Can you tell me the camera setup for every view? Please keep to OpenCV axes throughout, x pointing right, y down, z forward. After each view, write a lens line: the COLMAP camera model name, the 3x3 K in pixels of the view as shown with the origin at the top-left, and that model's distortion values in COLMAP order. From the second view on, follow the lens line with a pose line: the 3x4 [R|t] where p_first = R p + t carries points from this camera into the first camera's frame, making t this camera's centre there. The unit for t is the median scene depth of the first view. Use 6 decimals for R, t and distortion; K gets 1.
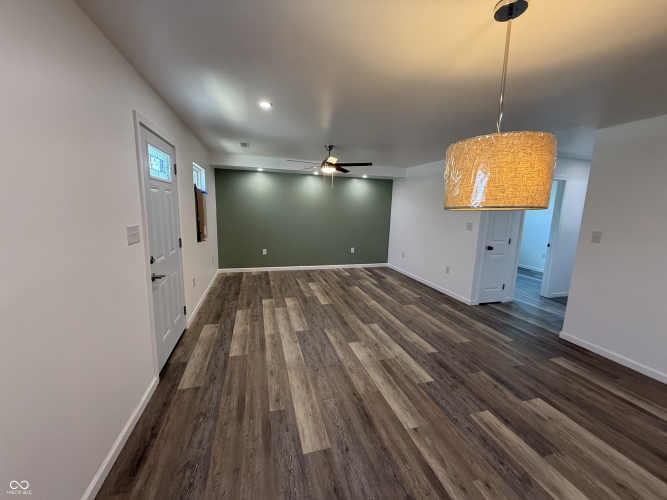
lens RADIAL K [[266.5, 0, 333.0], [0, 266.5, 249.8], [0, 0, 1]] dist [0.002245, -0.000084]
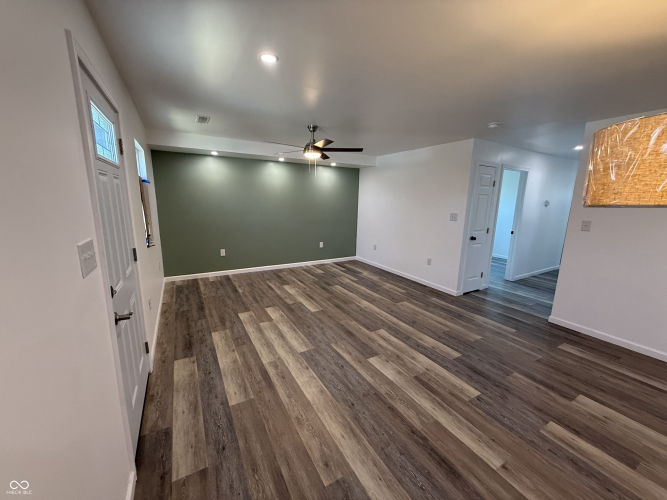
lens RADIAL K [[266.5, 0, 333.4], [0, 266.5, 250.0], [0, 0, 1]] dist [0.002245, -0.000084]
pose [[0.970932, -0.054665, 0.233029, -0.220043], [0.045372, 0.997953, 0.045059, -0.043766], [-0.235015, -0.033176, 0.971425, 0.194798]]
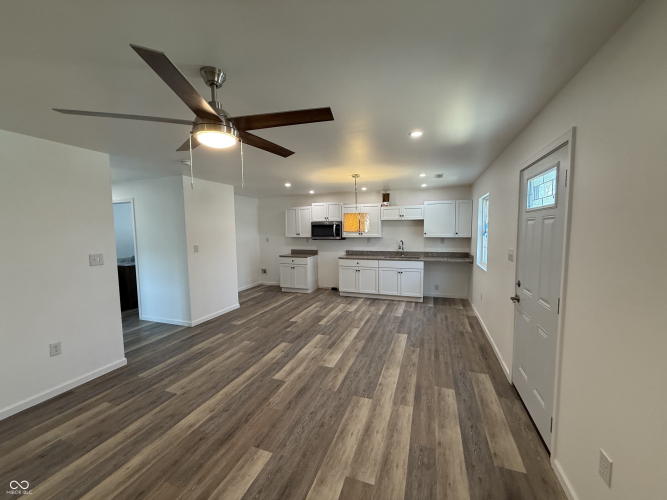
lens RADIAL K [[266.5, 0, 330.8], [0, 266.5, 251.1], [0, 0, 1]] dist [0.002245, -0.000084]
pose [[-0.803053, -0.069647, 0.591824, -0.481872], [0.082033, 0.970771, 0.225553, -0.292779], [-0.590235, 0.229680, -0.773867, 1.613330]]
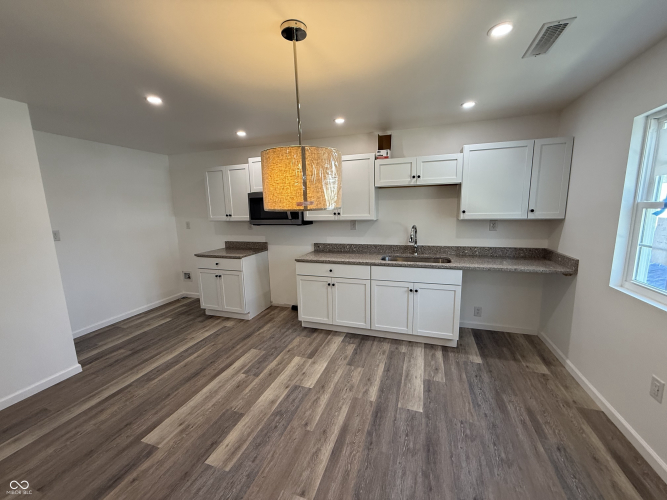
lens RADIAL K [[266.5, 0, 330.2], [0, 266.5, 250.4], [0, 0, 1]] dist [0.002245, -0.000084]
pose [[-0.814143, -0.102788, 0.571494, -0.076374], [0.091470, 0.949217, 0.301032, -0.135692], [-0.573415, 0.297358, -0.763396, 0.786864]]
